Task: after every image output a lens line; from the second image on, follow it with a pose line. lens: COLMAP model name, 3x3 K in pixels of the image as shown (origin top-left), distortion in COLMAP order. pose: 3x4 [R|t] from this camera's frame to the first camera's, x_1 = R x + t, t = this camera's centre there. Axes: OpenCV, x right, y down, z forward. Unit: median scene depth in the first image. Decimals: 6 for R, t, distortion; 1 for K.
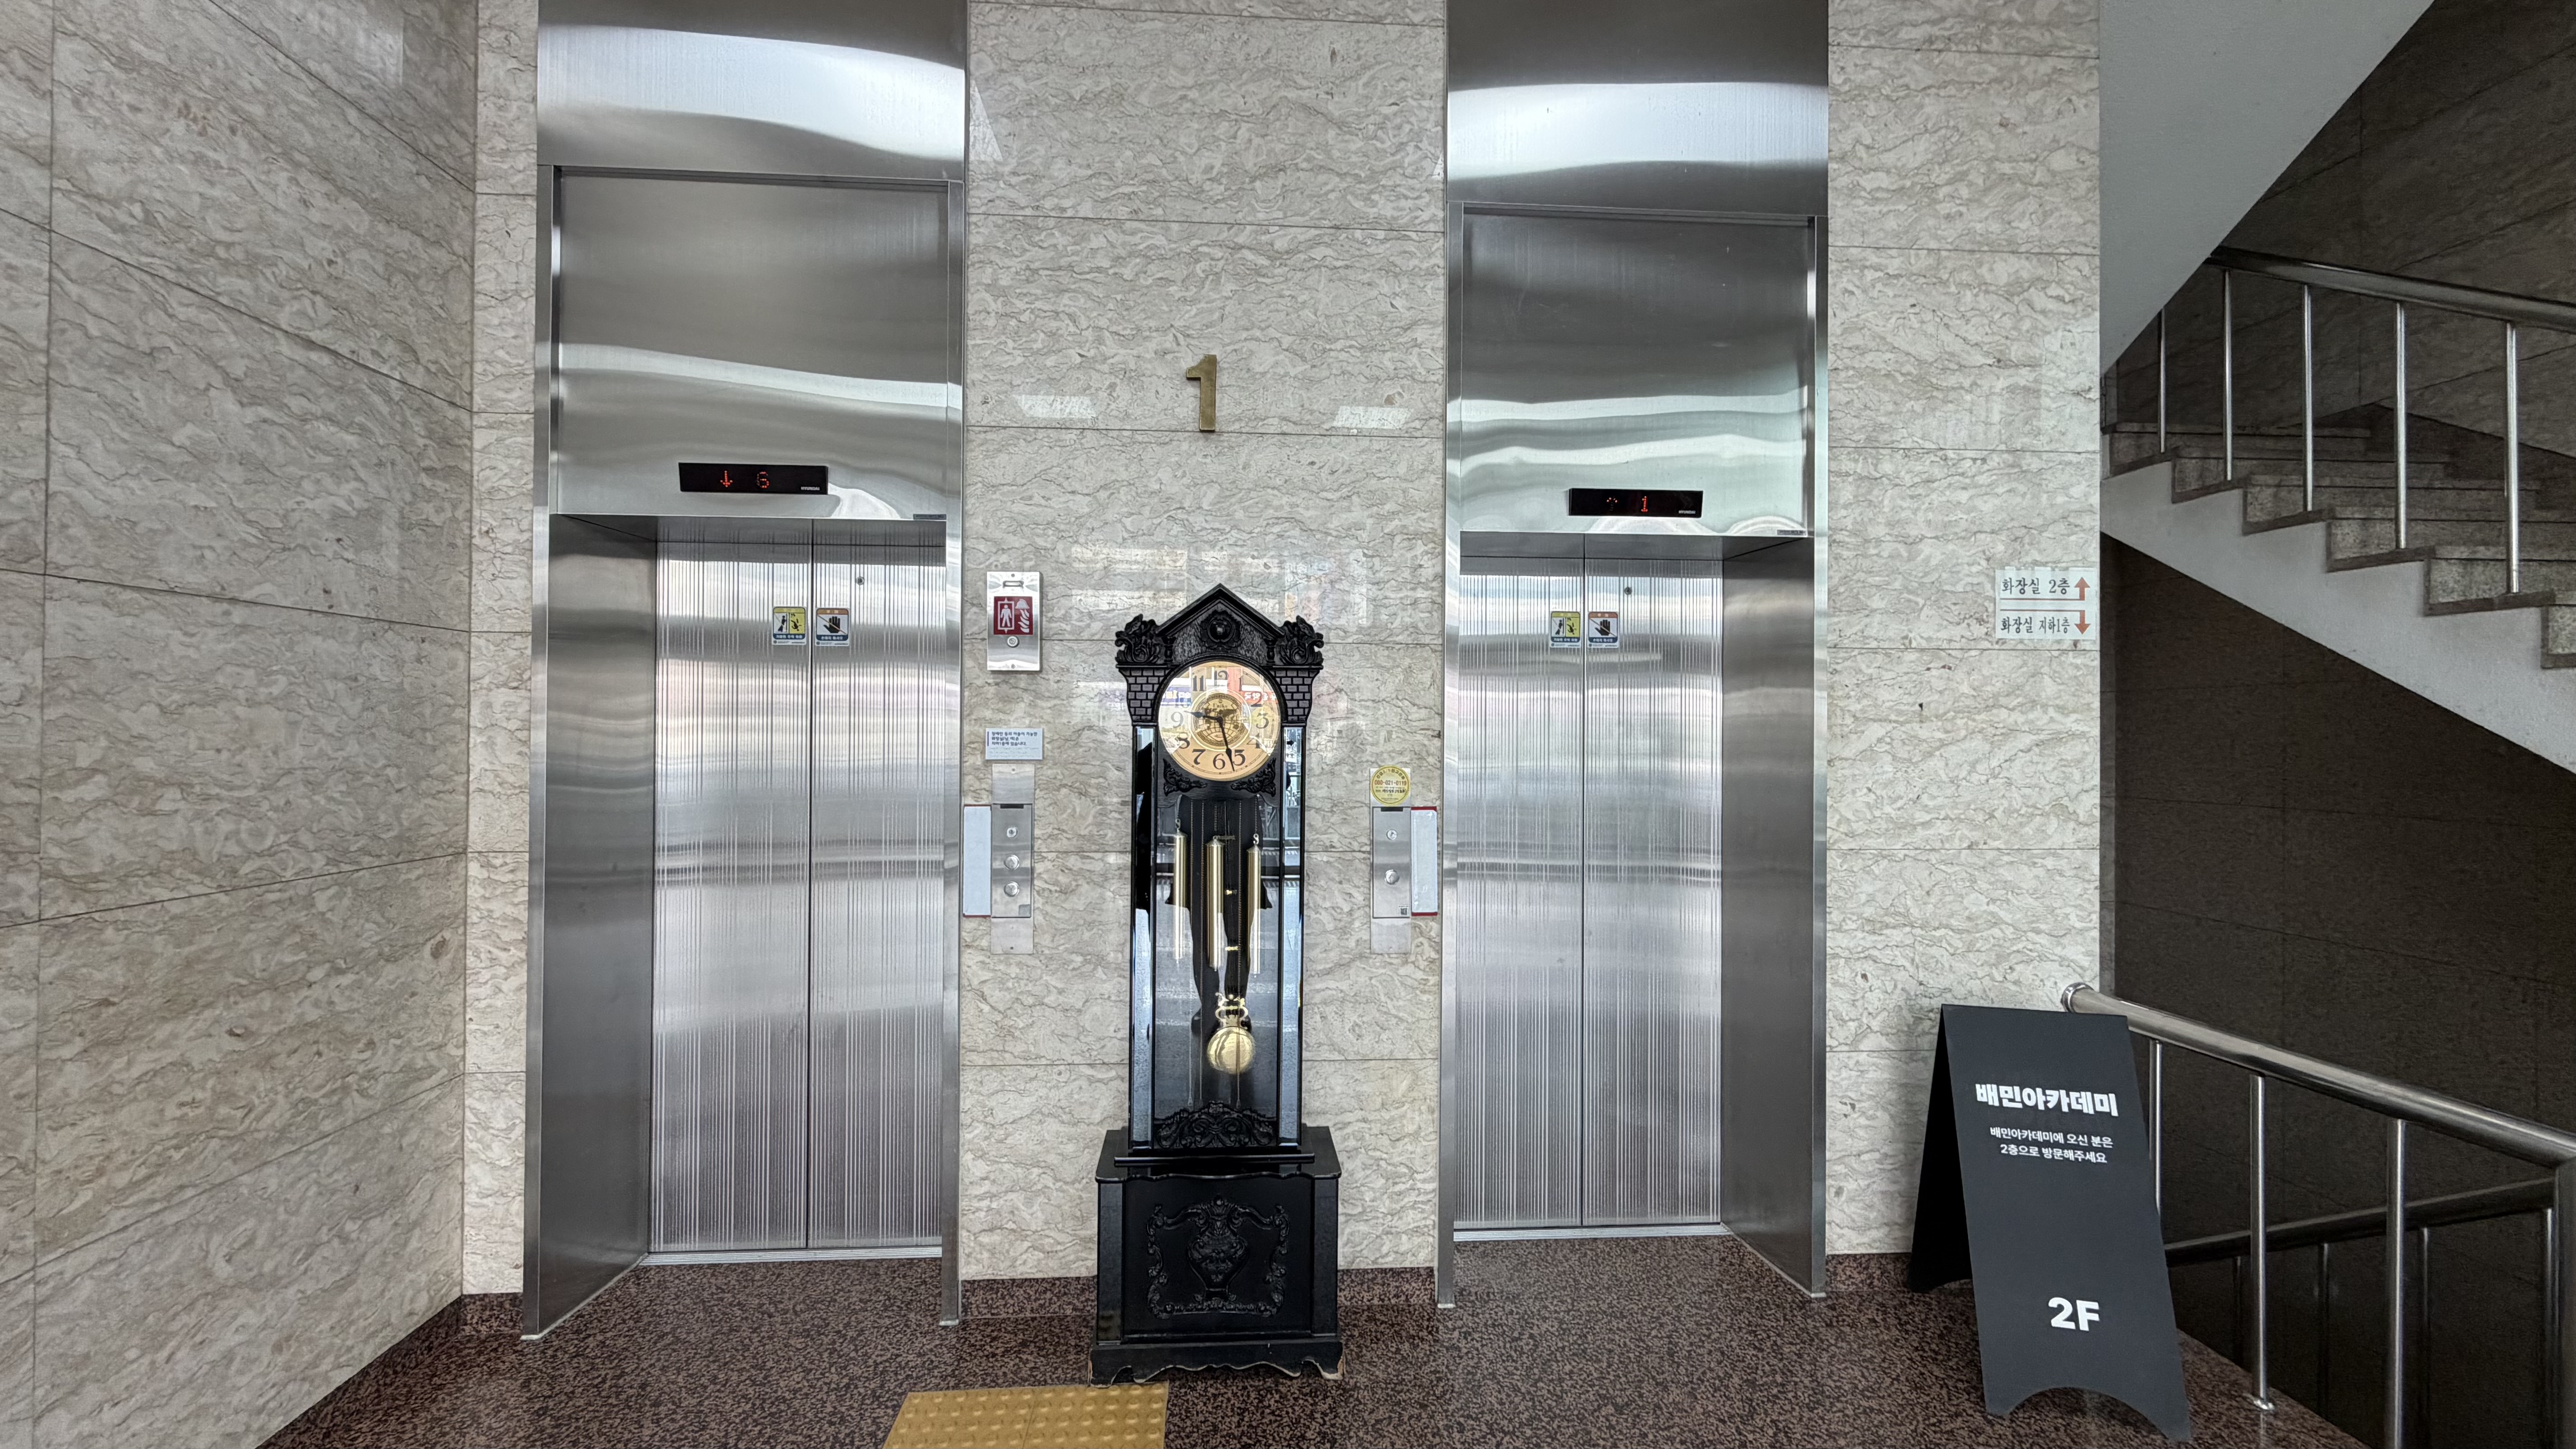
lens RADIAL K [[1024.6, 0, 1286.0], [0, 1024.6, 727.9], [0, 0, 1]] dist [0.001668, 0.000240]
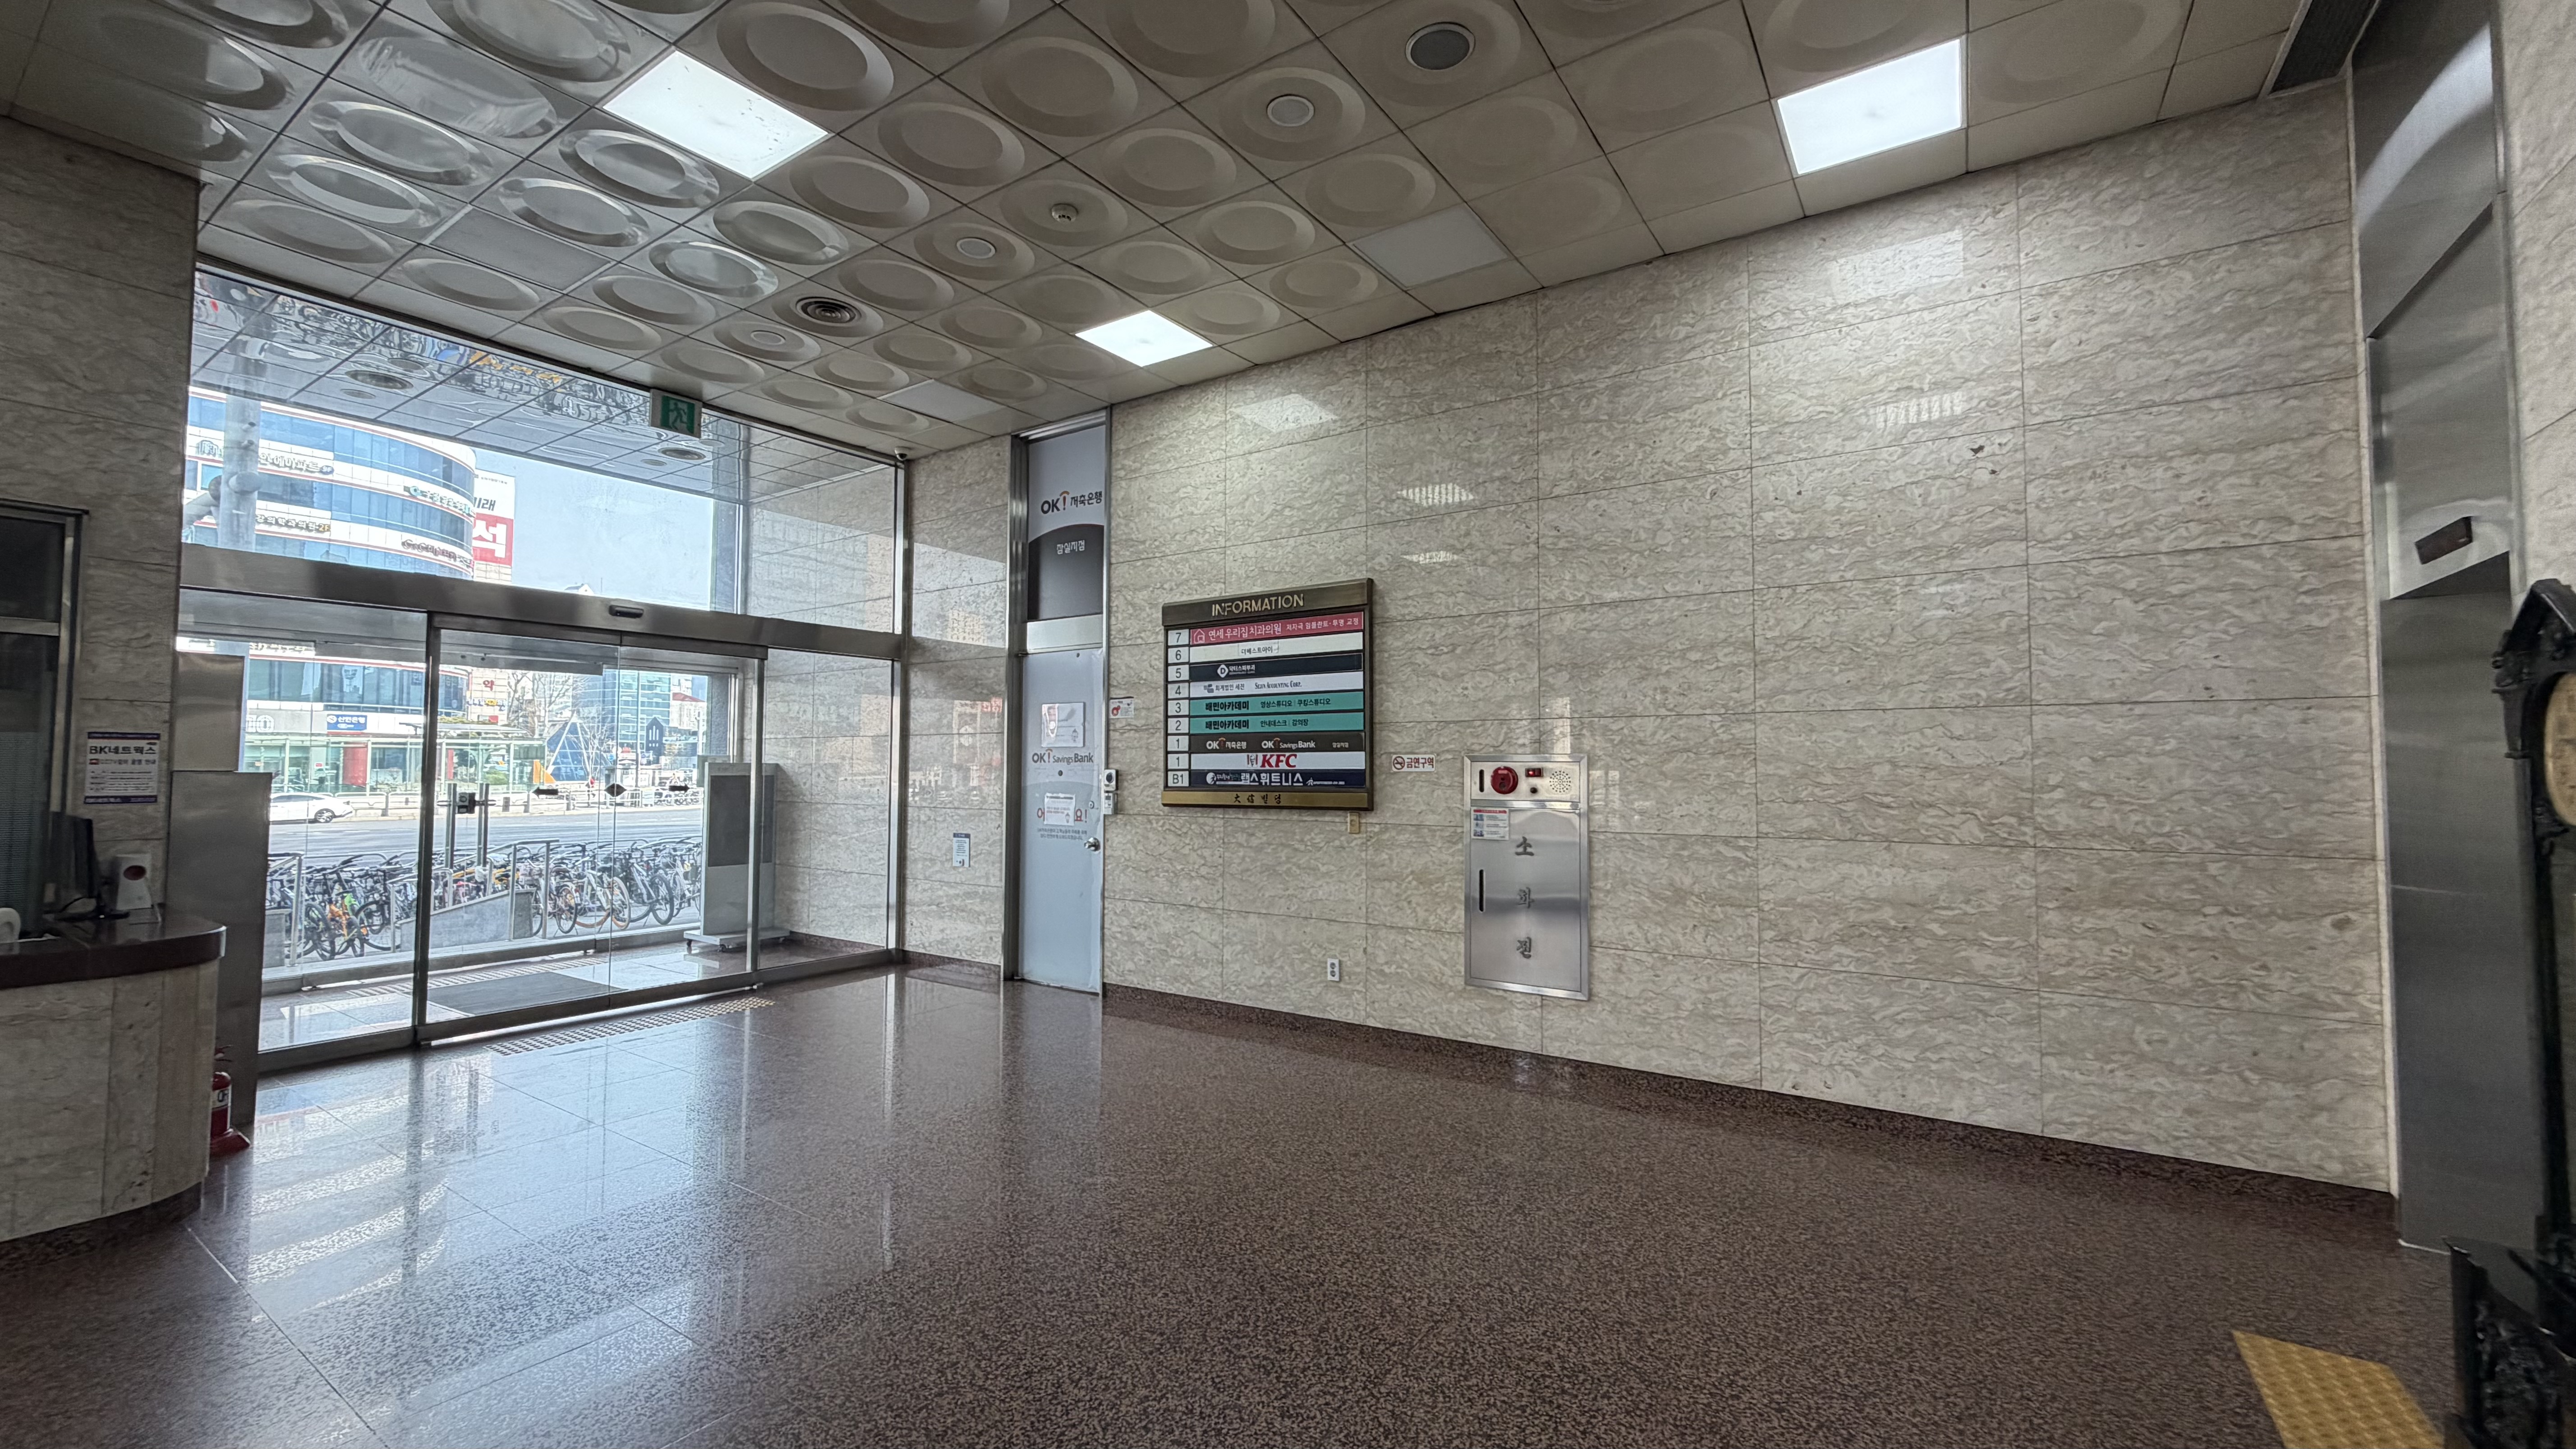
lens RADIAL K [[1024.6, 0, 1288.9], [0, 1024.6, 726.3], [0, 0, 1]] dist [0.001668, 0.000240]
pose [[-0.612595, -0.038609, -0.789453, 1.438139], [-0.001761, 0.998870, -0.047485, 0.016213], [0.790395, -0.027699, -0.611971, 0.876674]]
